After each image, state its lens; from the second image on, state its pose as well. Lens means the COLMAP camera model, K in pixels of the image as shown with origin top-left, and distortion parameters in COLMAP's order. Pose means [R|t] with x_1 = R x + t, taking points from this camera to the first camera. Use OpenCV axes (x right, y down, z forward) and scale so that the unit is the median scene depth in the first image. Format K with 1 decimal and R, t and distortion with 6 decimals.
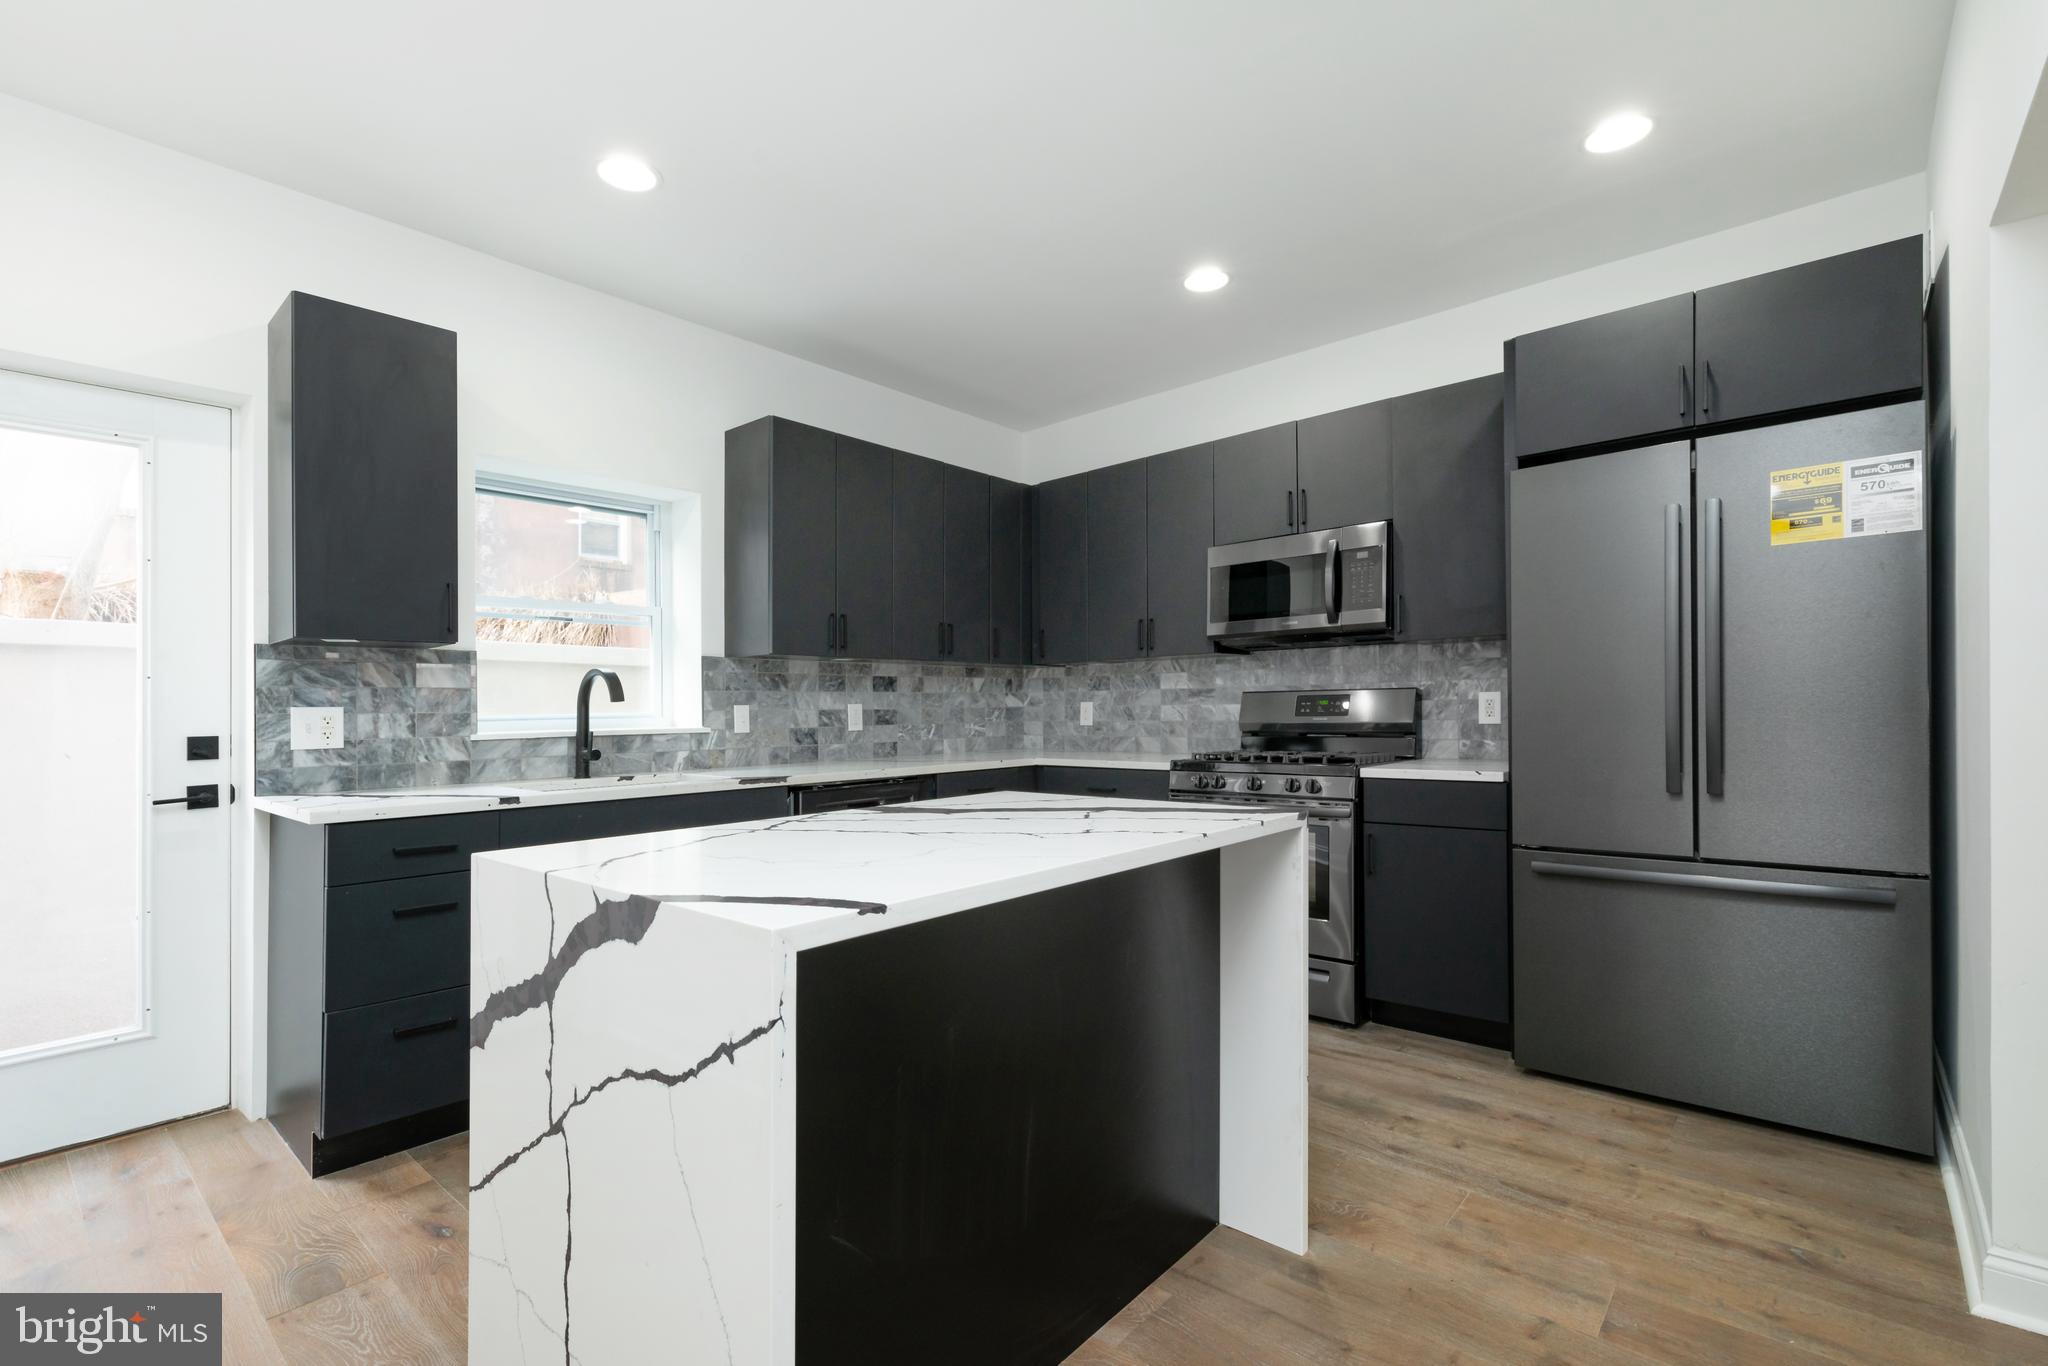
lens RADIAL K [[918.6, 0, 991.6], [0, 918.6, 683.2], [0, 0, 1]] dist [-0.001232, -0.000055]
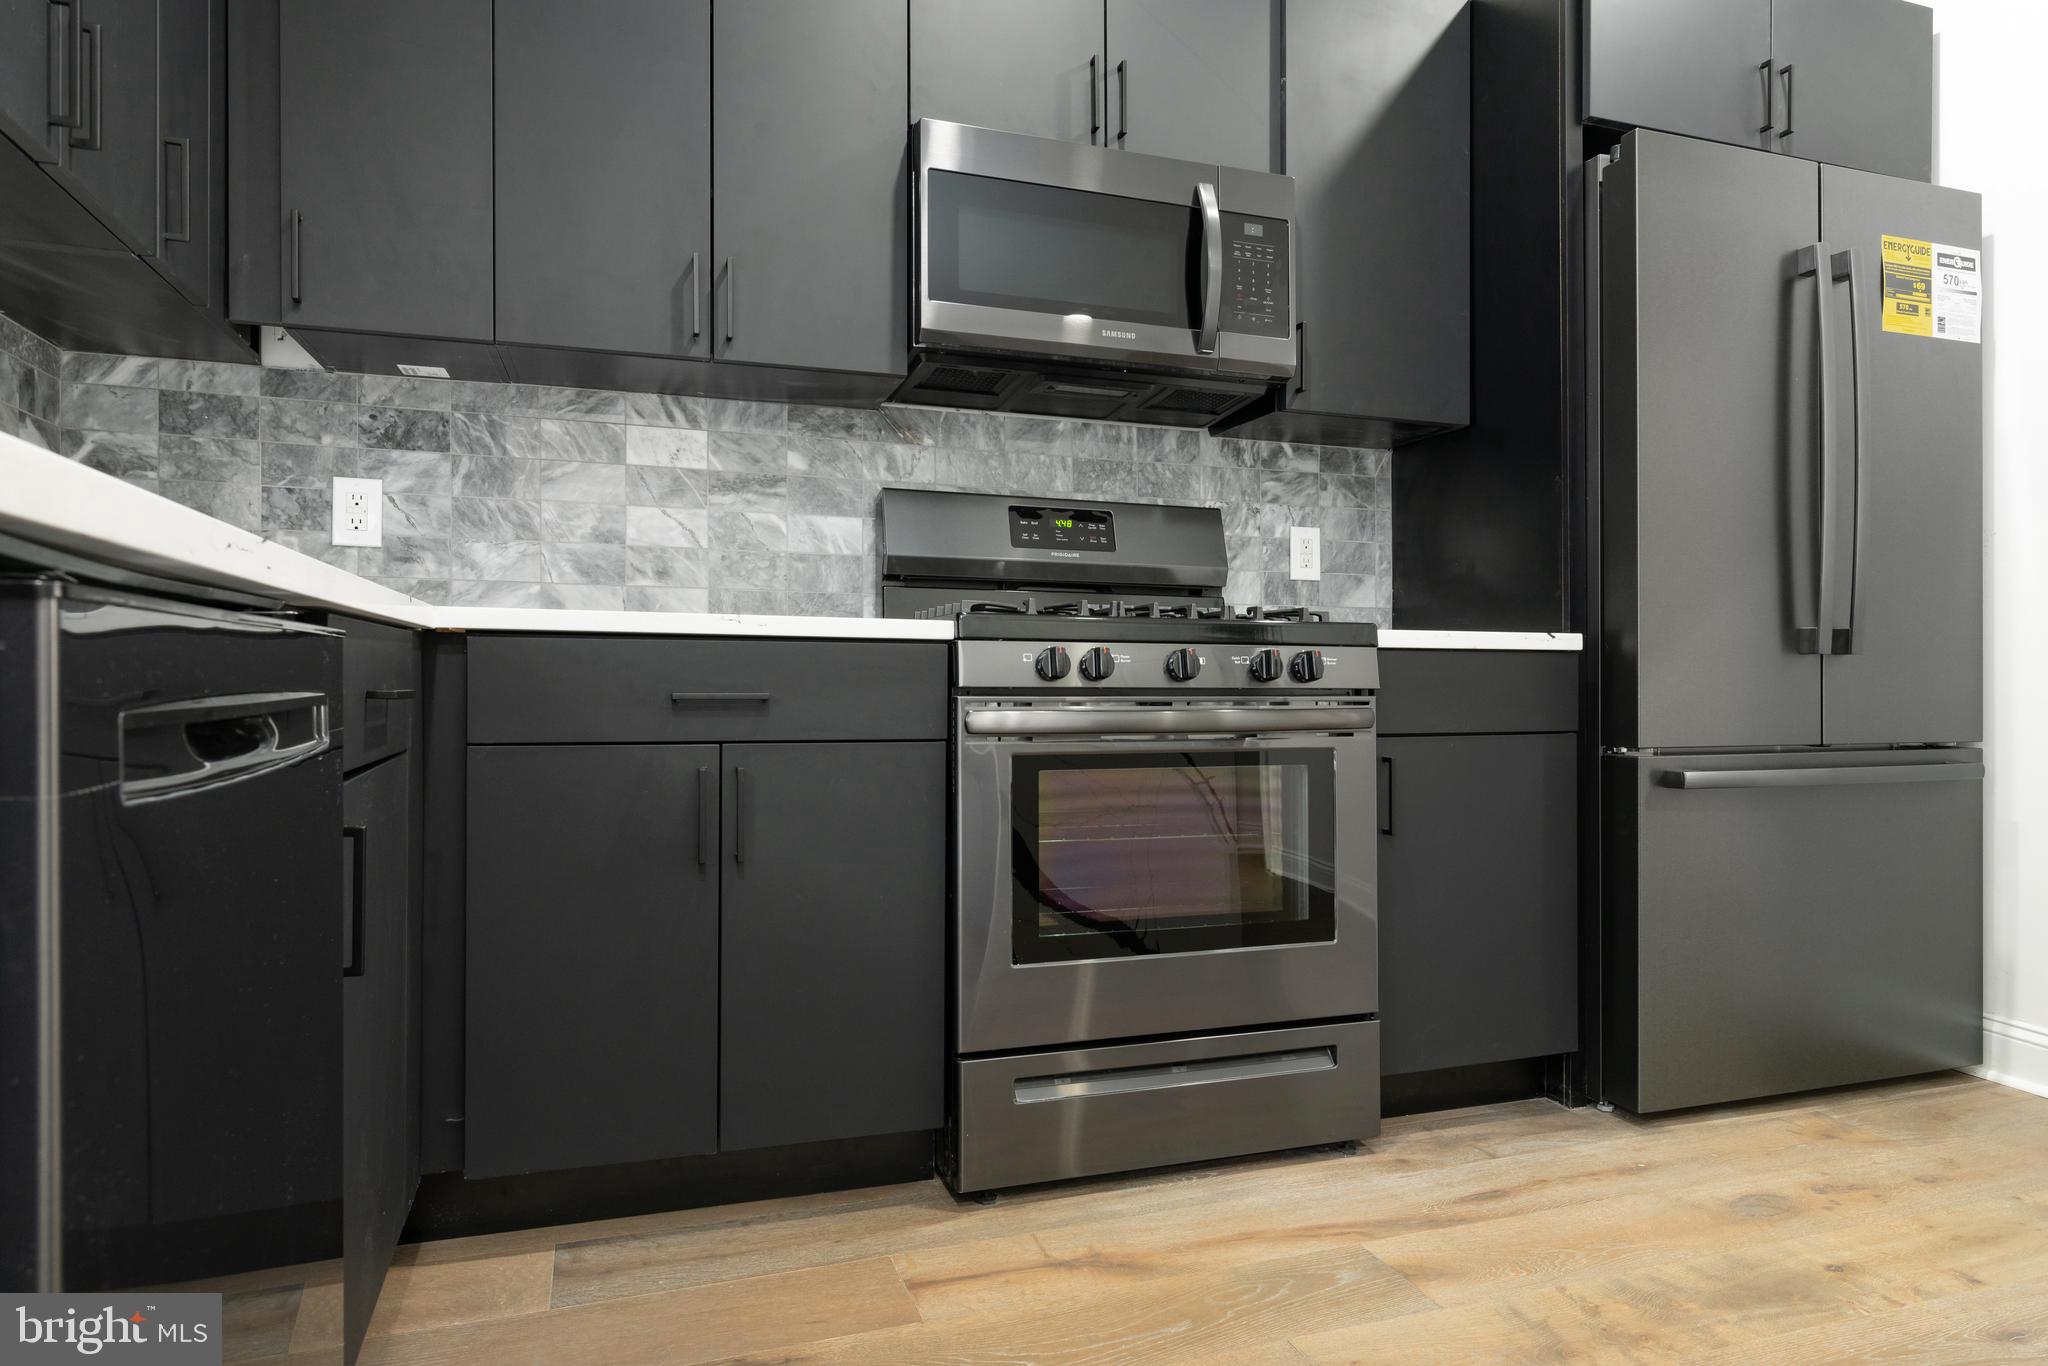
lens RADIAL K [[1230.5, 0, 1045.4], [0, 1230.5, 672.2], [0, 0, 1]] dist [0.001772, 0.000950]
pose [[0.461311, 0.025841, 0.886862, -0.235451], [-0.043826, 0.999019, -0.006312, 0.107311], [-0.886156, -0.035956, 0.461991, 0.700994]]
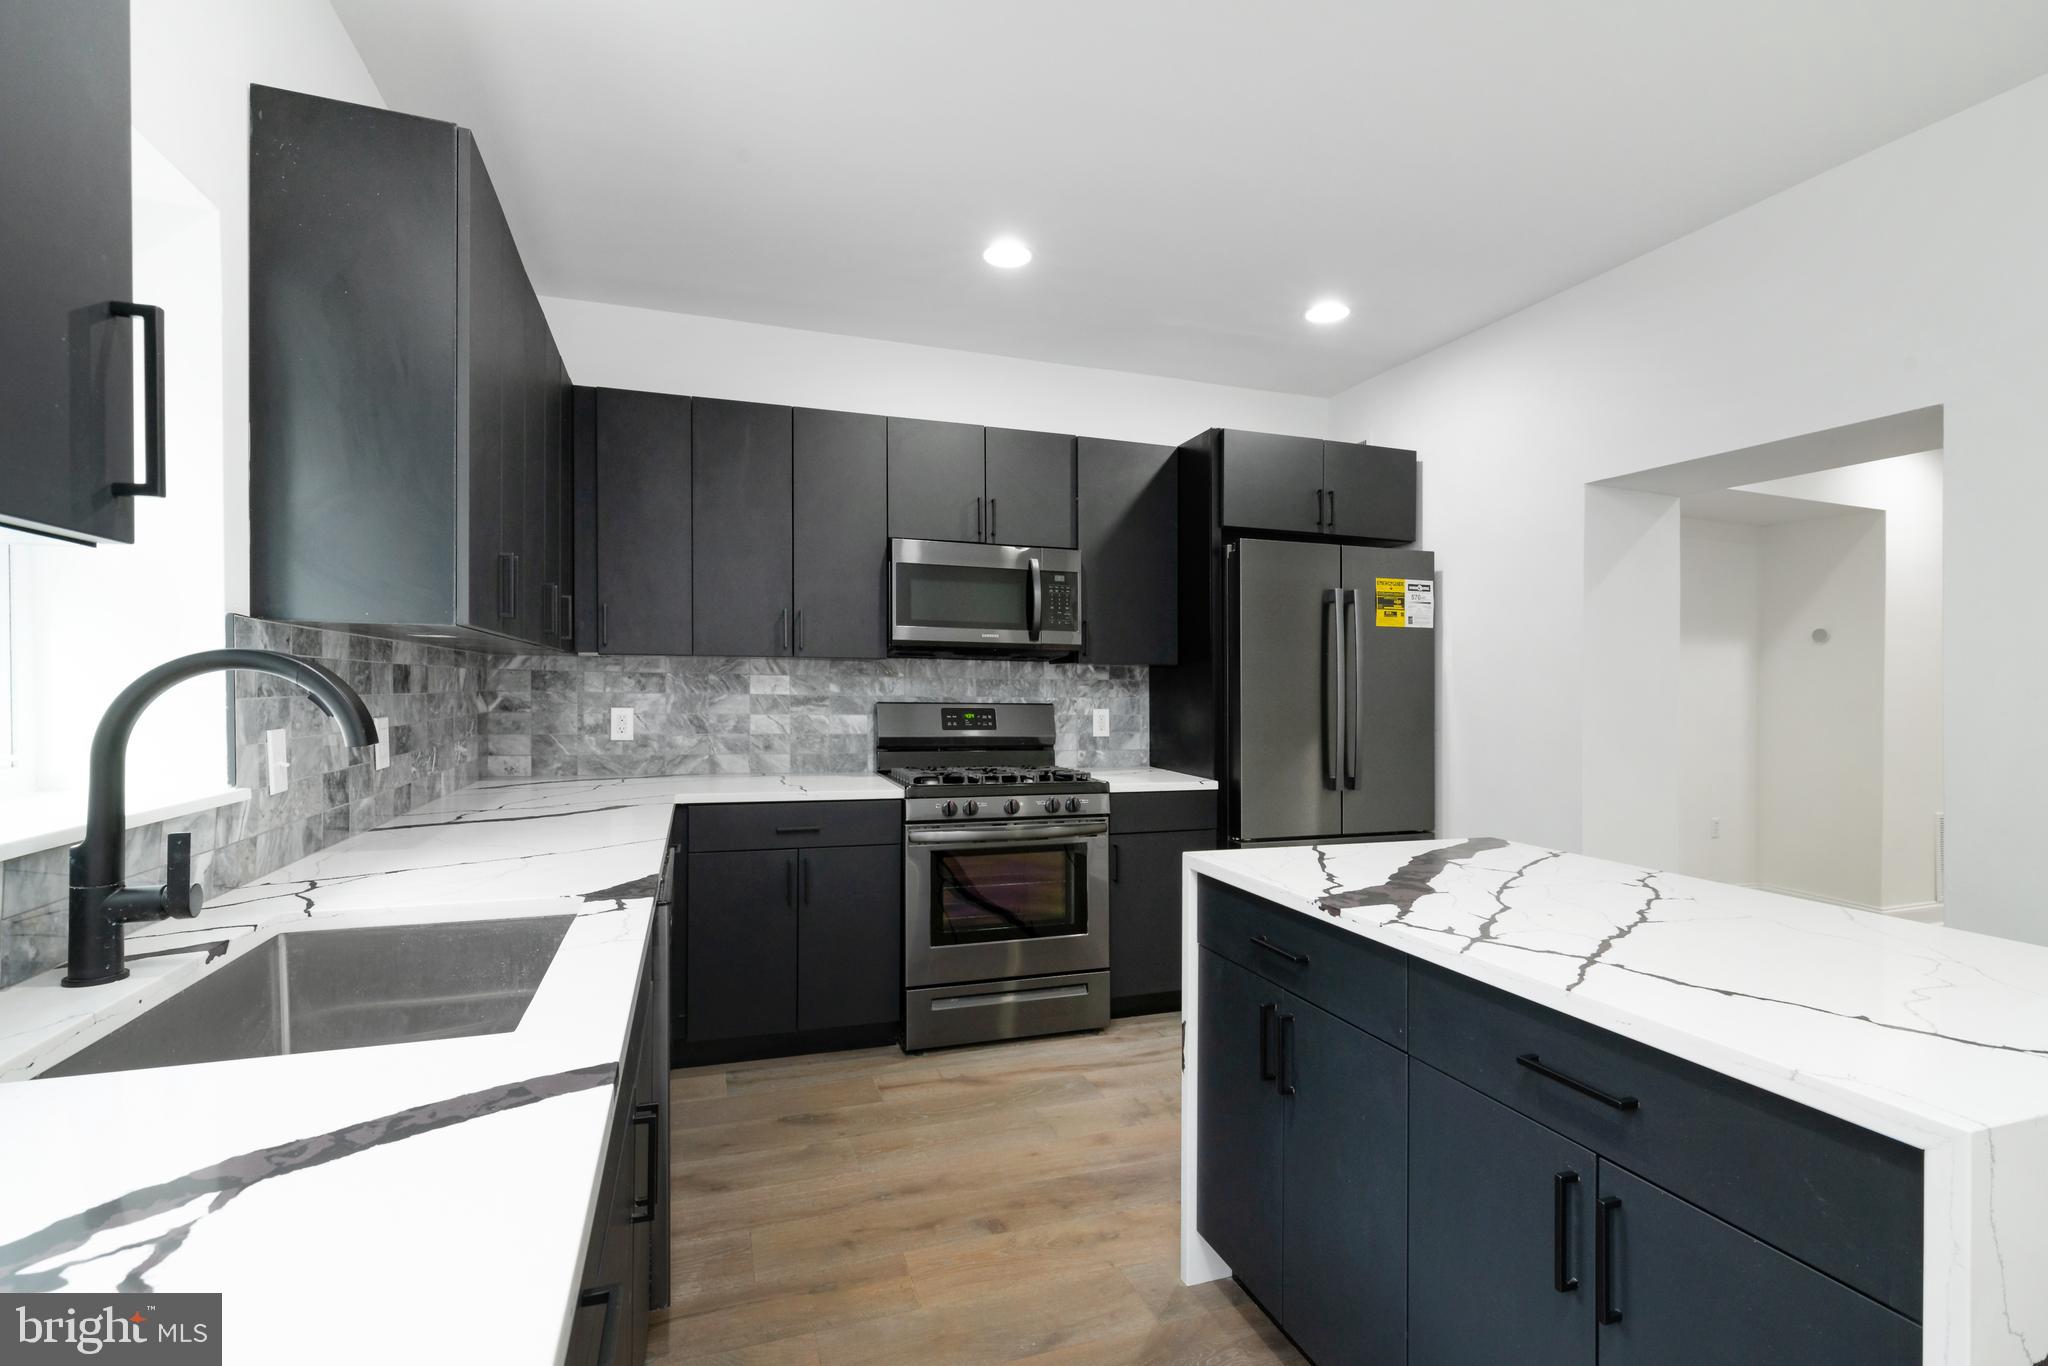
lens RADIAL K [[943.3, 0, 1024.0], [0, 943.3, 683.0], [0, 0, 1]] dist [0.014393, -0.000044]
pose [[0.469900, 0.025179, 0.882360, -0.507577], [-0.045693, 0.998947, -0.004171, -0.012689], [-0.881536, -0.038358, 0.470556, 0.476625]]
